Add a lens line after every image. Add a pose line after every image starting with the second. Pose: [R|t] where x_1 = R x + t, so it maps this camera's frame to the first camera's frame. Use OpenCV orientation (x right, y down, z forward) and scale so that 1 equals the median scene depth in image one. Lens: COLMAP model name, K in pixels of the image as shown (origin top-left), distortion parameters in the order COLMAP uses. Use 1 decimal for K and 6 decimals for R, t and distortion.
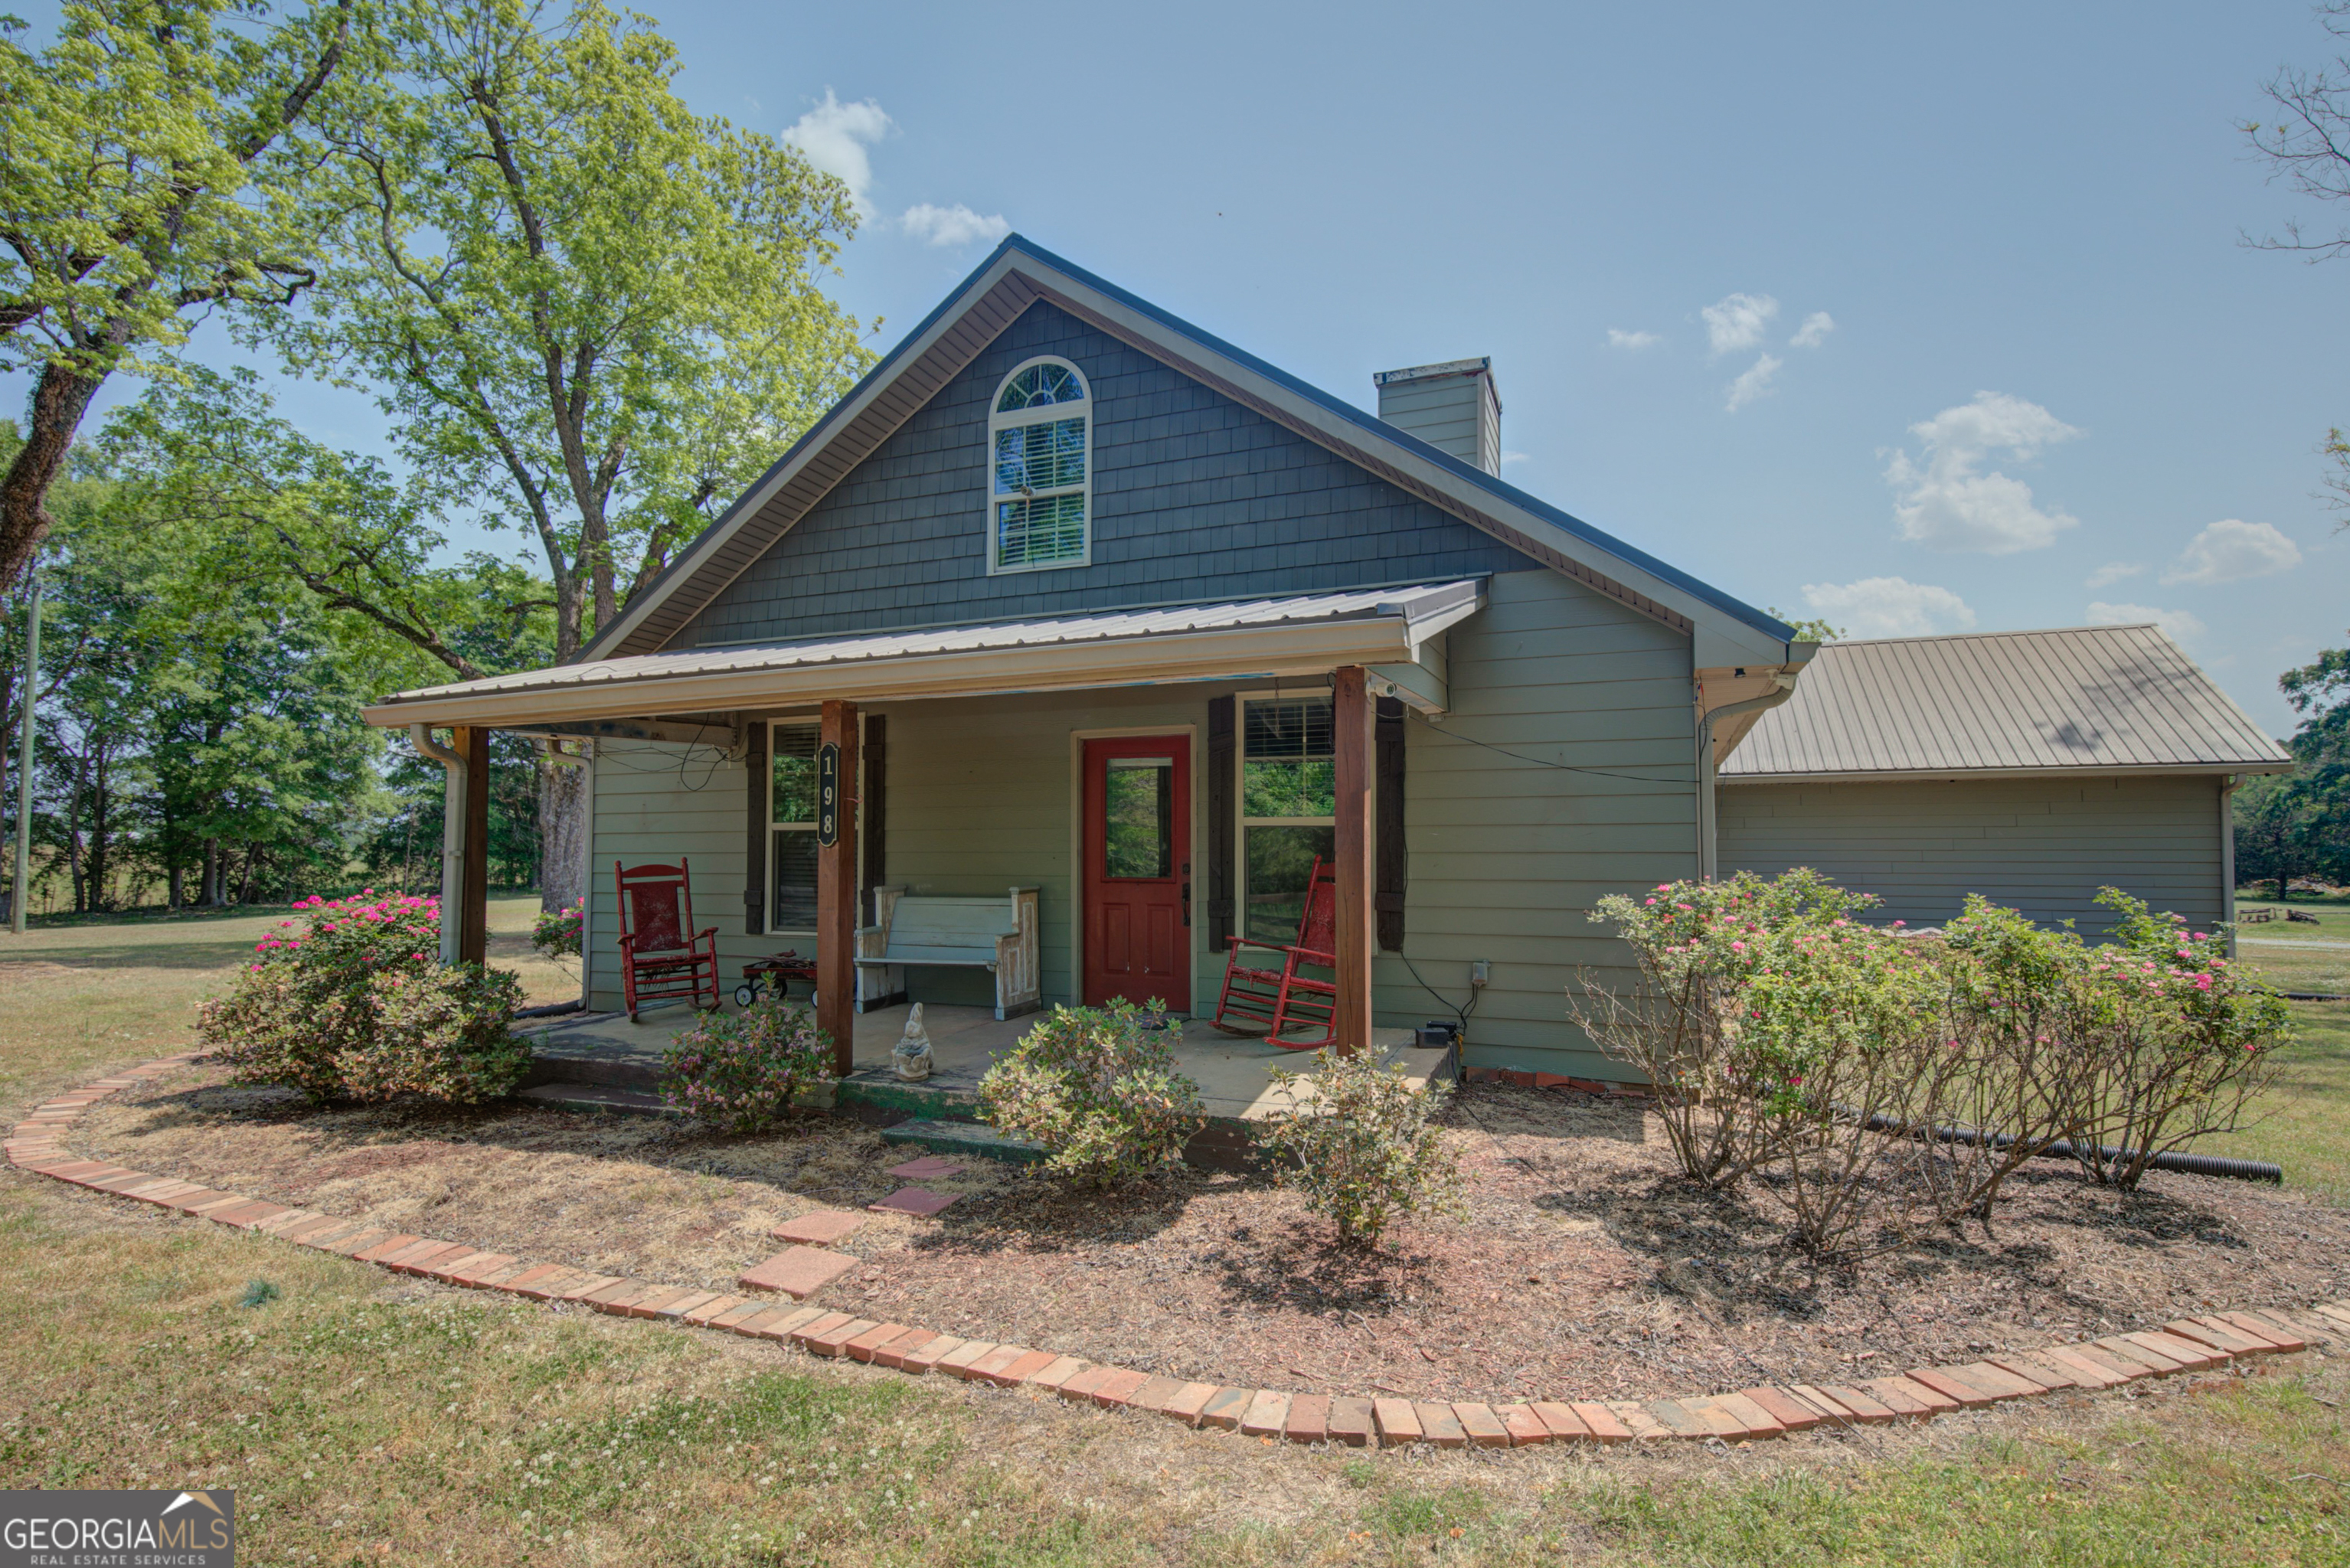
lens RADIAL K [[1089.9, 0, 1217.3], [0, 1089.9, 818.5], [0, 0, 1]] dist [0.002047, 0.001006]
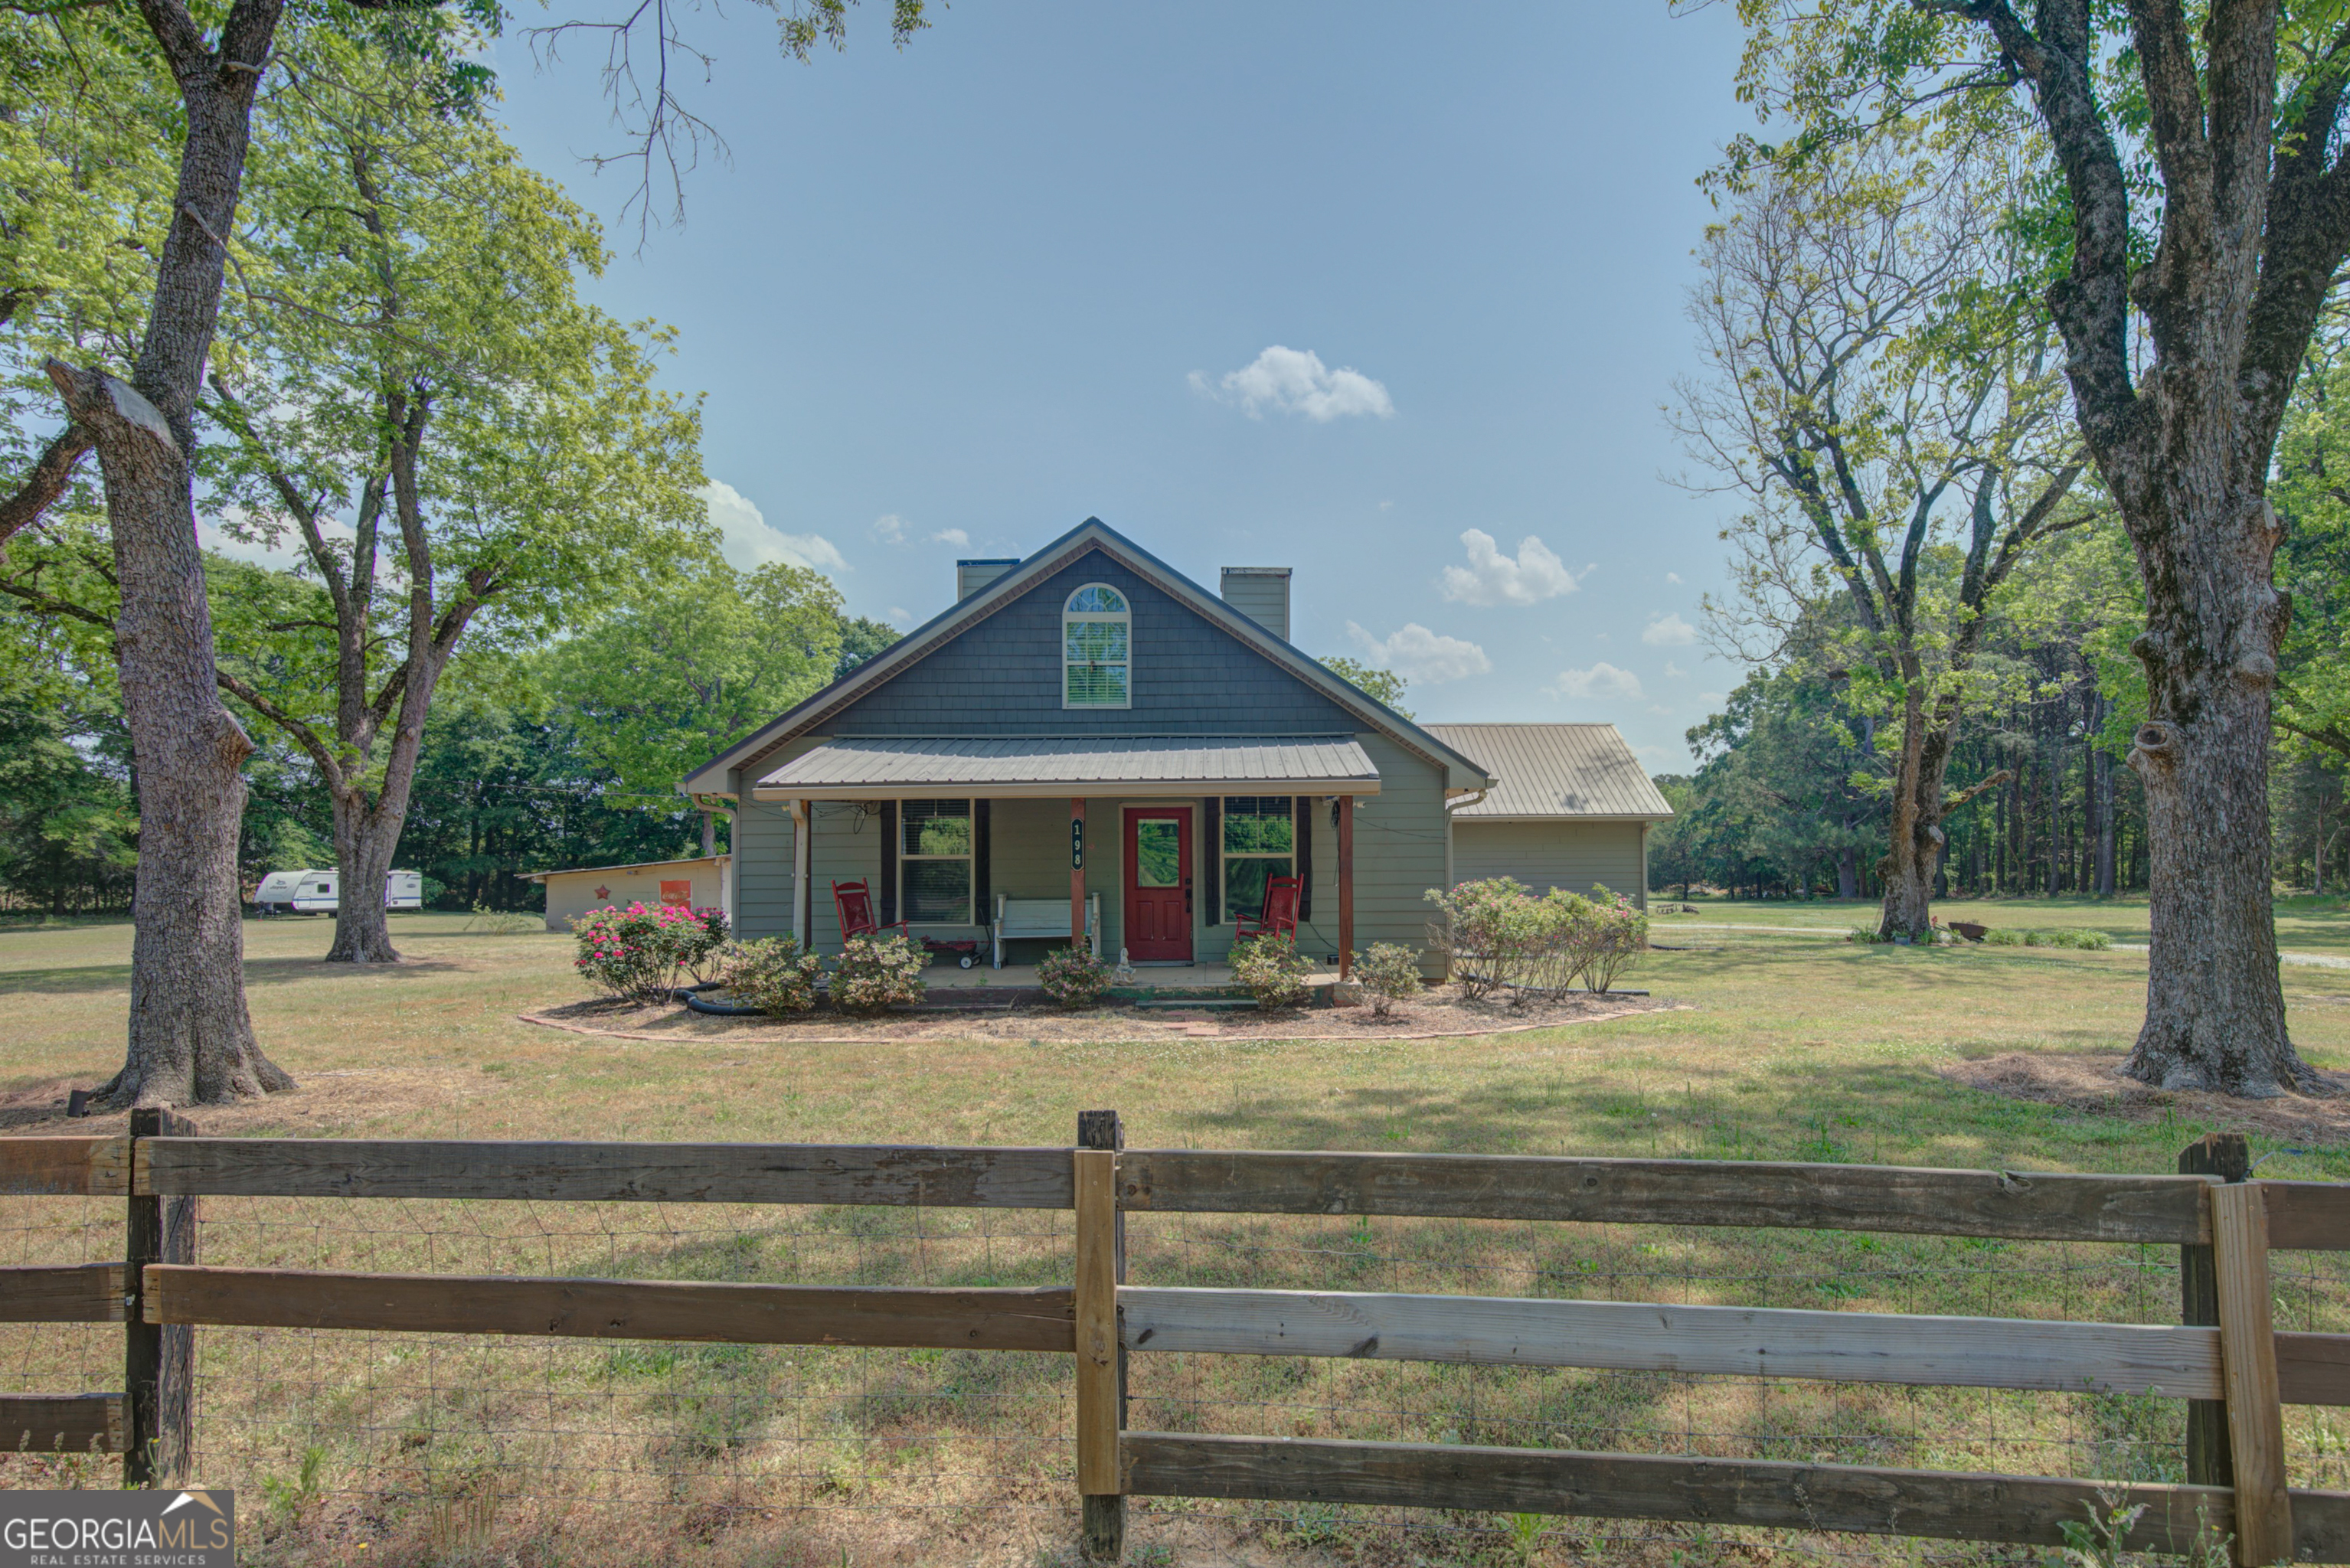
lens RADIAL K [[1152.0, 0, 1243.6], [0, 1152.0, 851.7], [0, 0, 1]] dist [0.000562, 0.000073]
pose [[0.920404, -0.001232, 0.390967, -0.667112], [-0.005300, 0.999864, 0.015630, -0.031654], [-0.390933, -0.016458, 0.920272, -0.770670]]
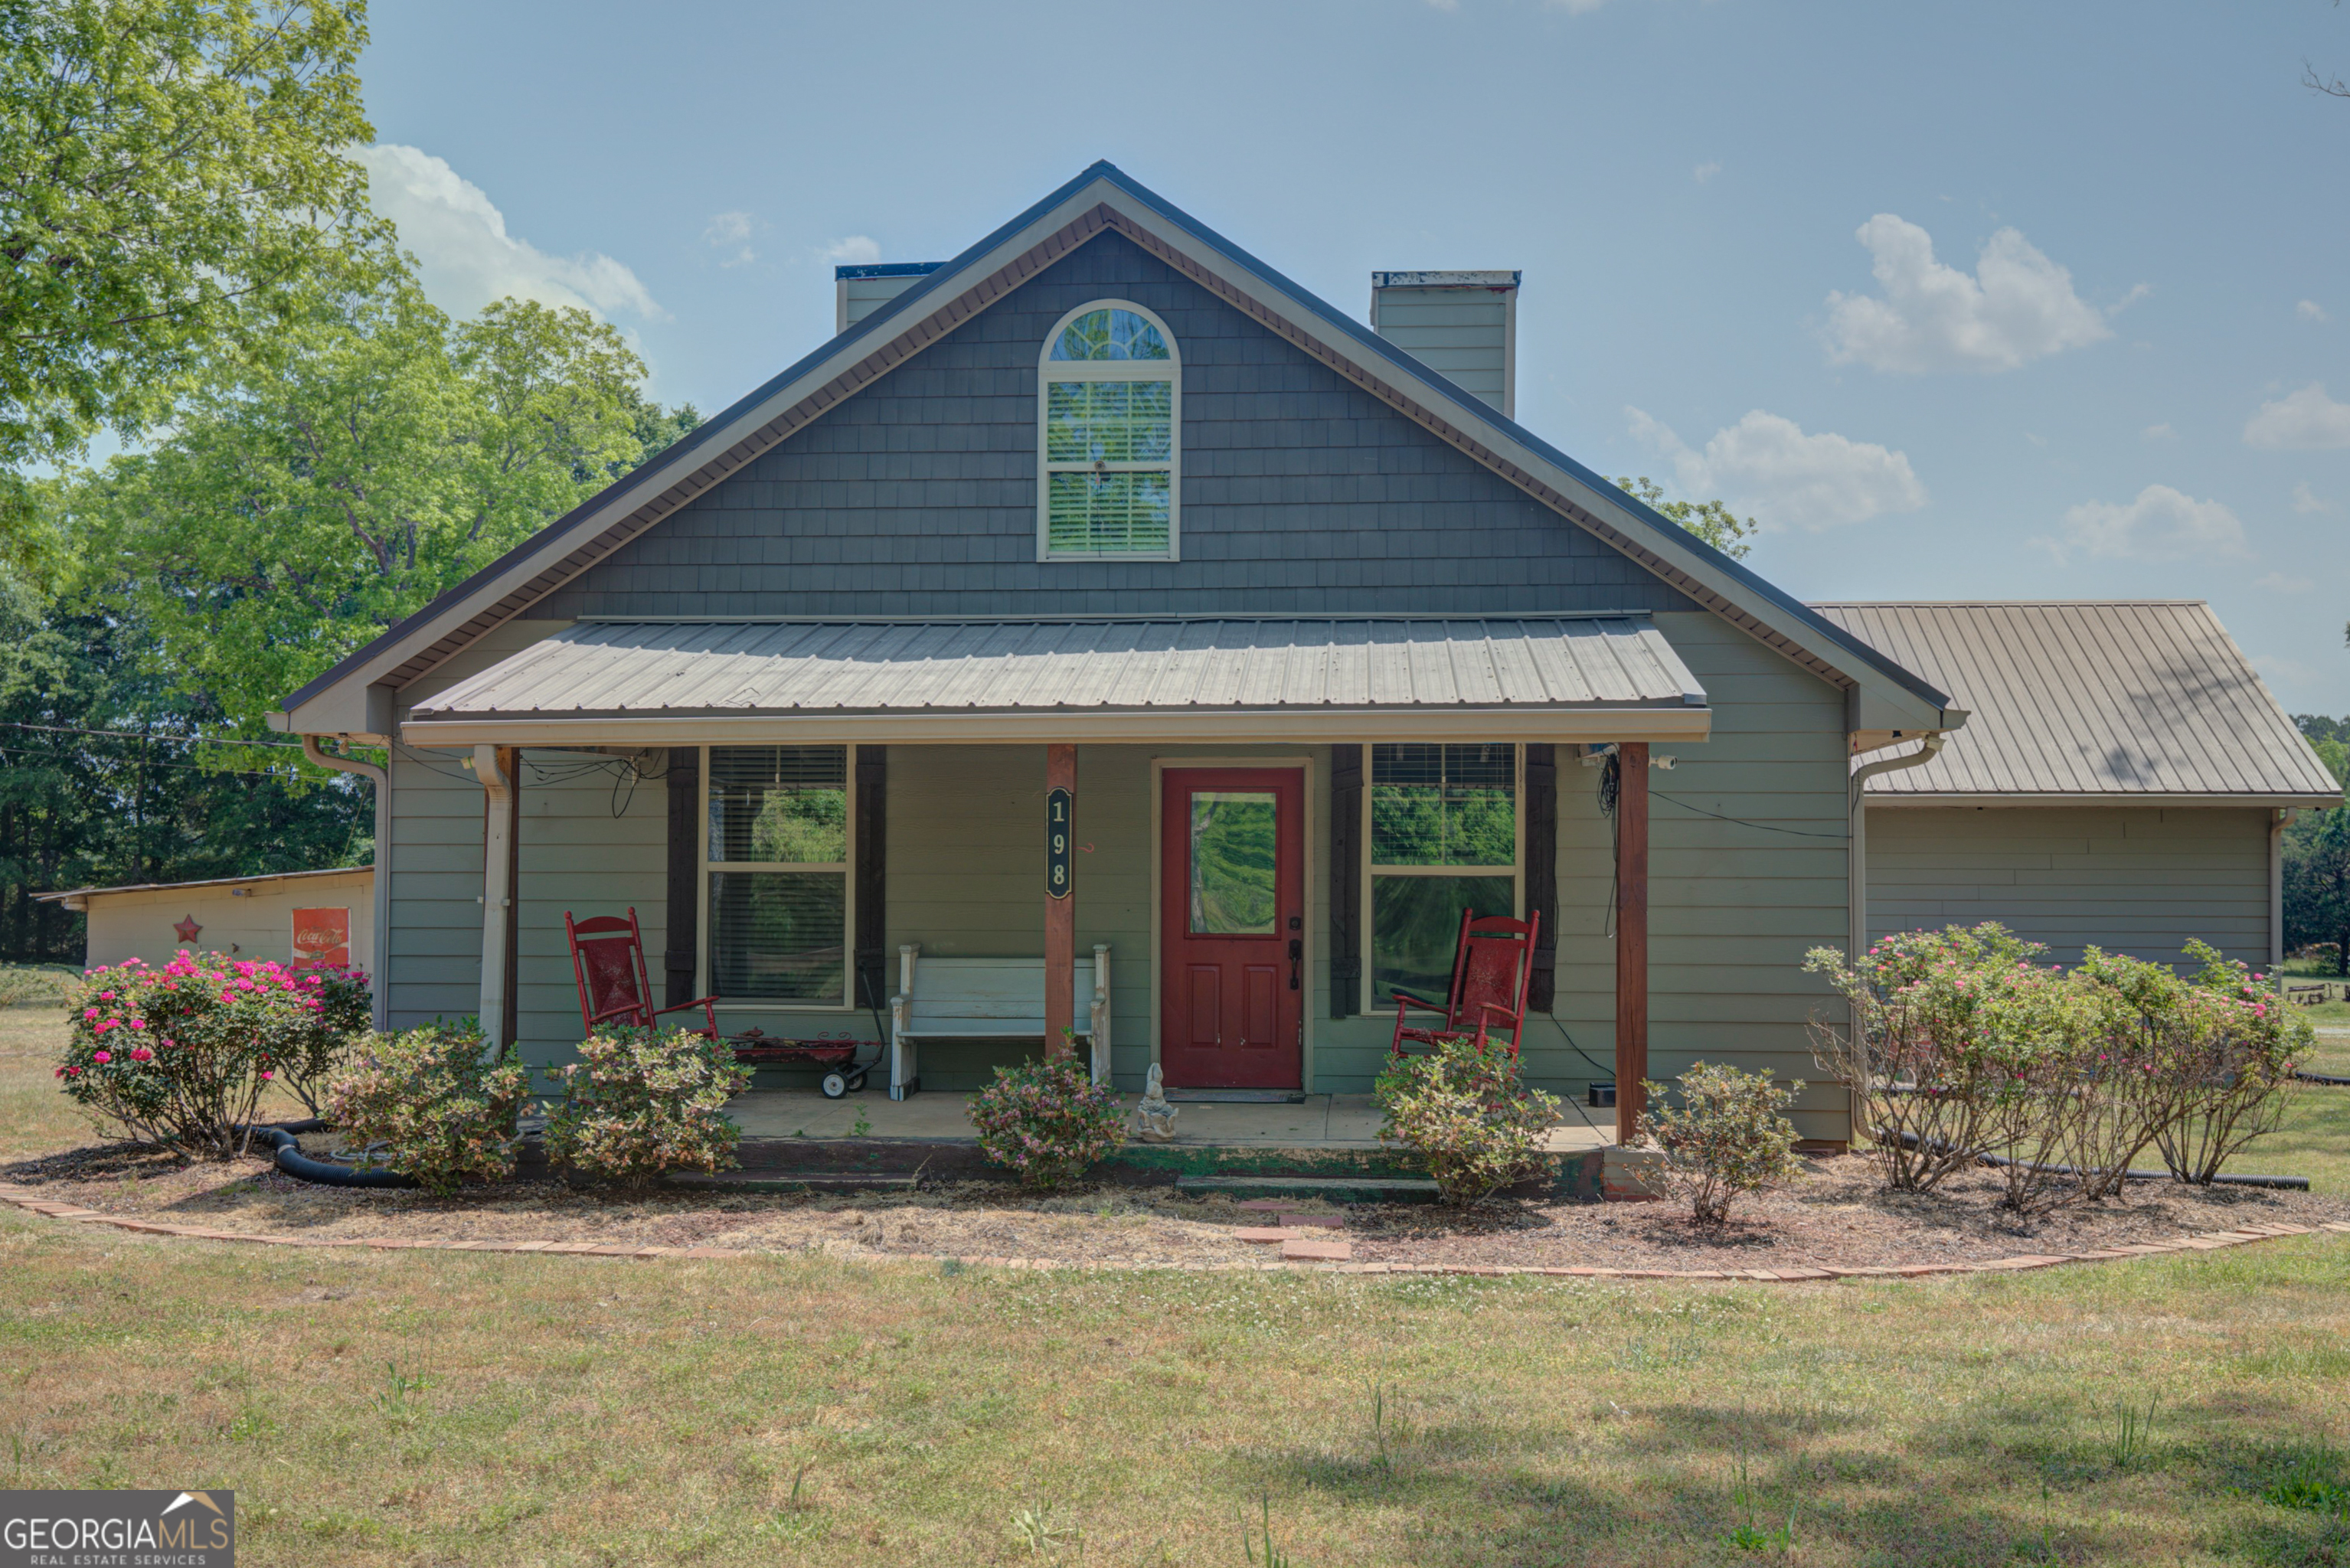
lens RADIAL K [[2263.6, 0, 1176.6], [0, 2263.6, 849.2], [0, 0, 1]] dist [0.002017, 0.008408]
pose [[0.956830, 0.010479, 0.290460, -0.614390], [-0.013993, 0.999852, 0.010024, -0.027722], [-0.290312, -0.013655, 0.956835, -0.661552]]
